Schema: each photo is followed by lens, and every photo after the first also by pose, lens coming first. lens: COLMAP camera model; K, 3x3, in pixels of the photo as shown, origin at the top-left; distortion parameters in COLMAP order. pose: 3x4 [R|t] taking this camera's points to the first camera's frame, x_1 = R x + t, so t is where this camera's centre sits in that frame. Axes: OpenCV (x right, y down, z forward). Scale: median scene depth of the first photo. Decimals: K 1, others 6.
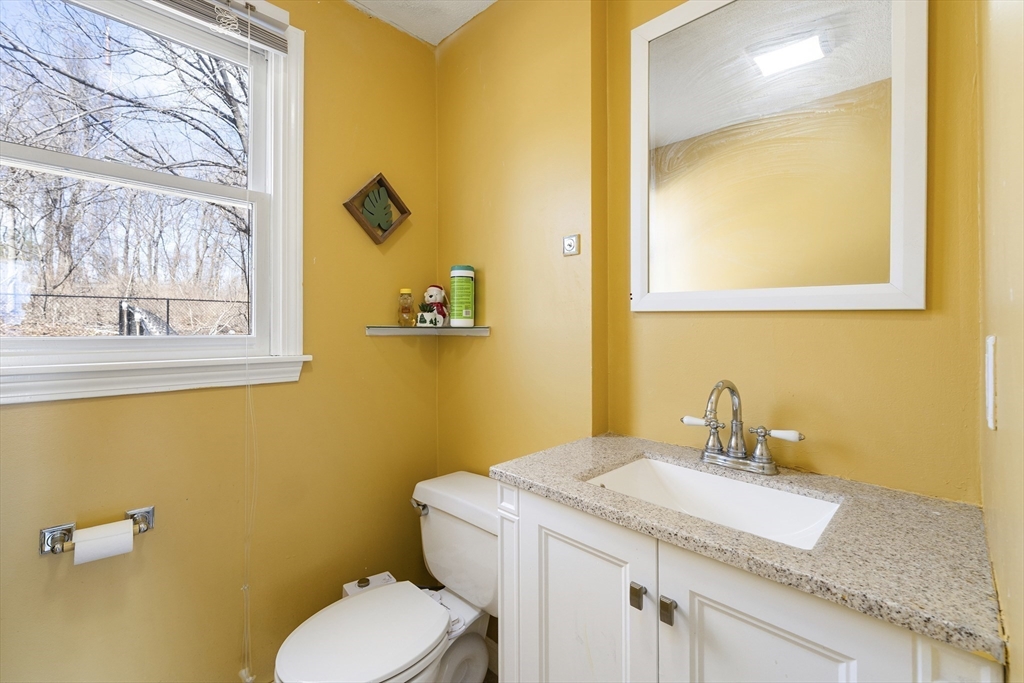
lens RADIAL K [[441.3, 0, 500.1], [0, 441.3, 324.2], [0, 0, 1]] dist [-0.001120, -0.000313]
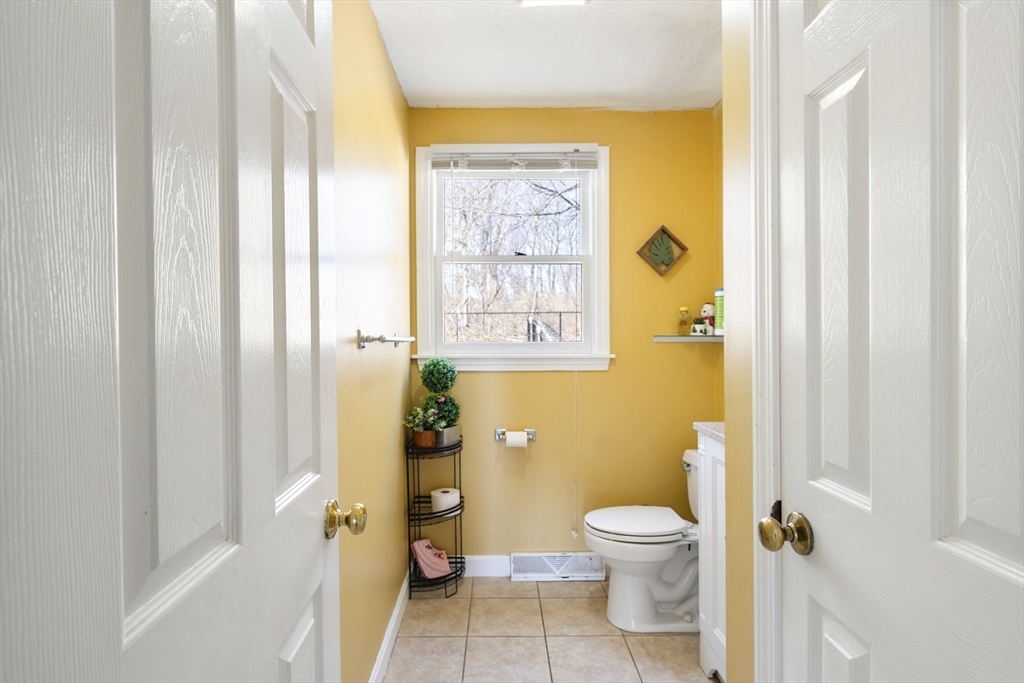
lens RADIAL K [[533.2, 0, 511.1], [0, 533.2, 344.1], [0, 0, 1]] dist [0.000046, 0.000030]
pose [[0.734059, 0.002963, -0.679080, 0.485718], [0.011605, 0.999790, 0.016908, -0.001670], [0.678987, -0.020292, 0.733870, -0.524794]]
